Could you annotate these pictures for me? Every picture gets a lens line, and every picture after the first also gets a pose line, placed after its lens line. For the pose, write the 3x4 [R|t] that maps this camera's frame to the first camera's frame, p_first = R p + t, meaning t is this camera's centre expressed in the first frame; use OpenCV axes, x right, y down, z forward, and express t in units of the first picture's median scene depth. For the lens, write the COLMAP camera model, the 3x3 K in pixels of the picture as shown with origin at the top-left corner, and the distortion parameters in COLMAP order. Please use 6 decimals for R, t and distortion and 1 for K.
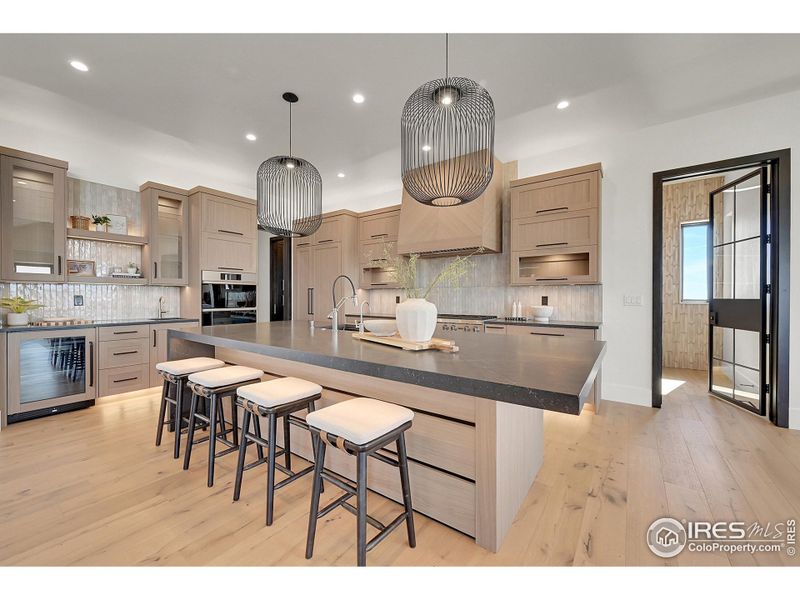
lens RADIAL K [[317.1, 0, 395.3], [0, 317.1, 296.1], [0, 0, 1]] dist [0.004918, -0.001289]
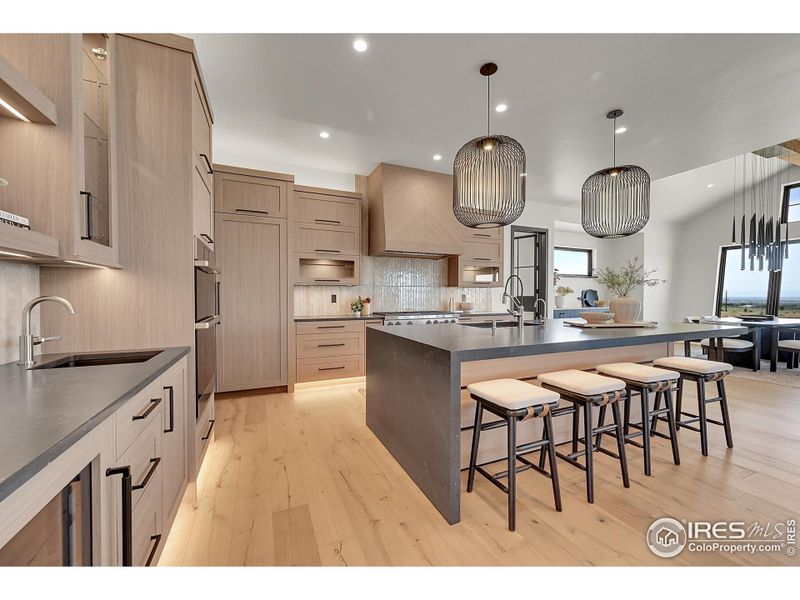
lens RADIAL K [[317.1, 0, 399.4], [0, 317.1, 299.3], [0, 0, 1]] dist [0.004918, -0.001289]
pose [[0.504919, -0.013679, 0.863059, -0.920085], [-0.003089, 0.999839, 0.017654, -0.003439], [-0.863161, -0.011580, 0.504795, 0.574685]]
